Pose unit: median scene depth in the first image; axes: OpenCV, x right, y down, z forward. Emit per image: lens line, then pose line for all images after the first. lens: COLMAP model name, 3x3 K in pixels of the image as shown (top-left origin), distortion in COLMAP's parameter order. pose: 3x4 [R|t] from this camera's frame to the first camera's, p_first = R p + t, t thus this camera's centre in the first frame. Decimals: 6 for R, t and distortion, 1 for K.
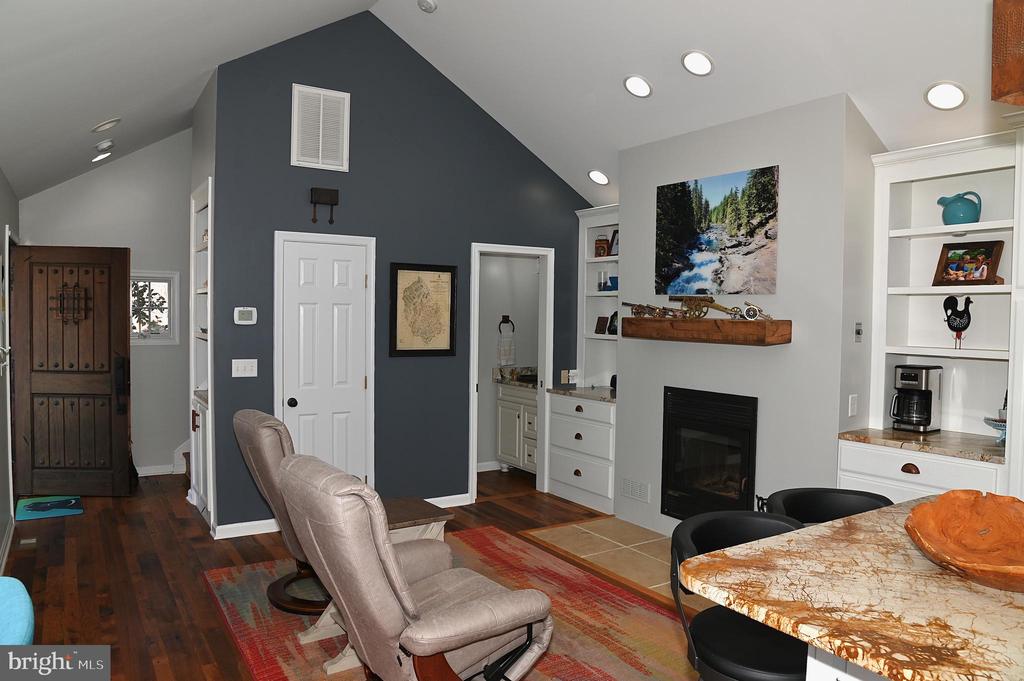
lens RADIAL K [[706.3, 0, 512.0], [0, 706.3, 340.5], [0, 0, 1]] dist [-0.119779, 0.062209]
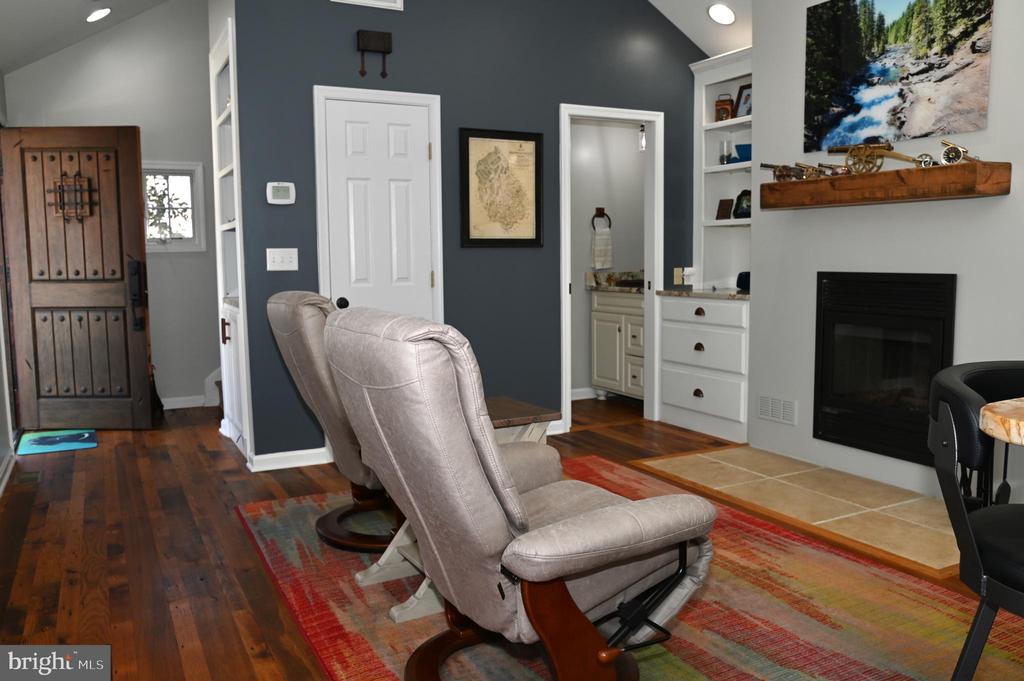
lens RADIAL K [[803.2, 0, 512.0], [0, 803.2, 340.5], [0, 0, 1]] dist [-0.097109, 0.088740]
pose [[0.995209, -0.014534, -0.096682, -0.032709], [0.021262, 0.997396, 0.068920, 0.072862], [0.095429, -0.070645, 0.992926, 0.103091]]
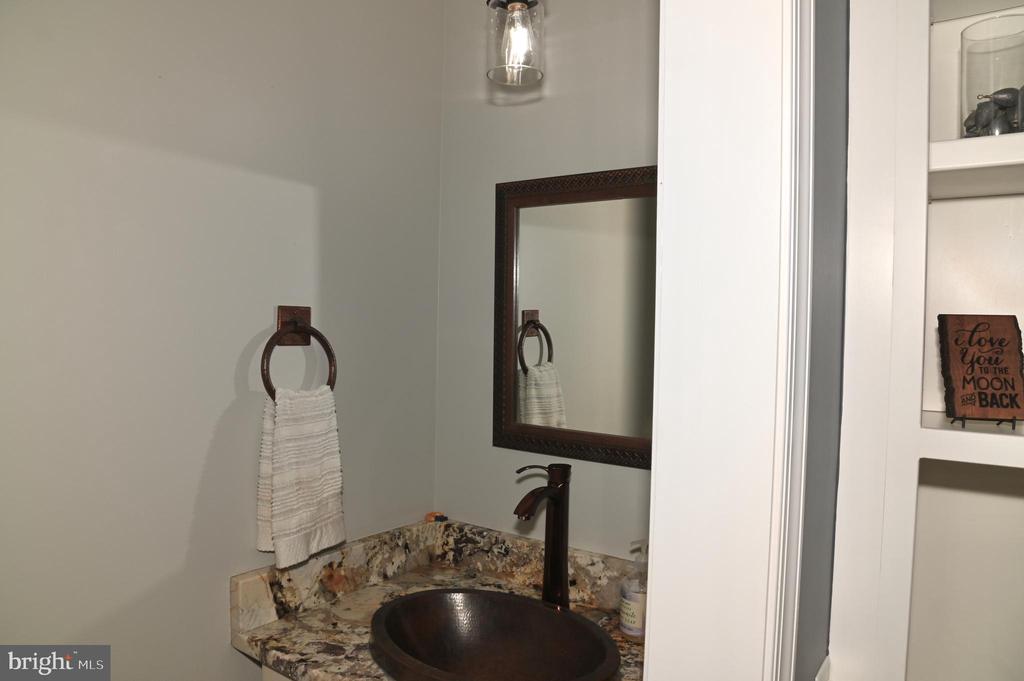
lens RADIAL K [[706.3, 0, 512.0], [0, 706.3, 340.5], [0, 0, 1]] dist [-0.119779, 0.062209]
pose [[0.939754, -0.005076, 0.341815, -0.027084], [0.004618, 0.999987, 0.002152, -0.037132], [-0.341821, -0.000444, 0.939765, 1.130297]]
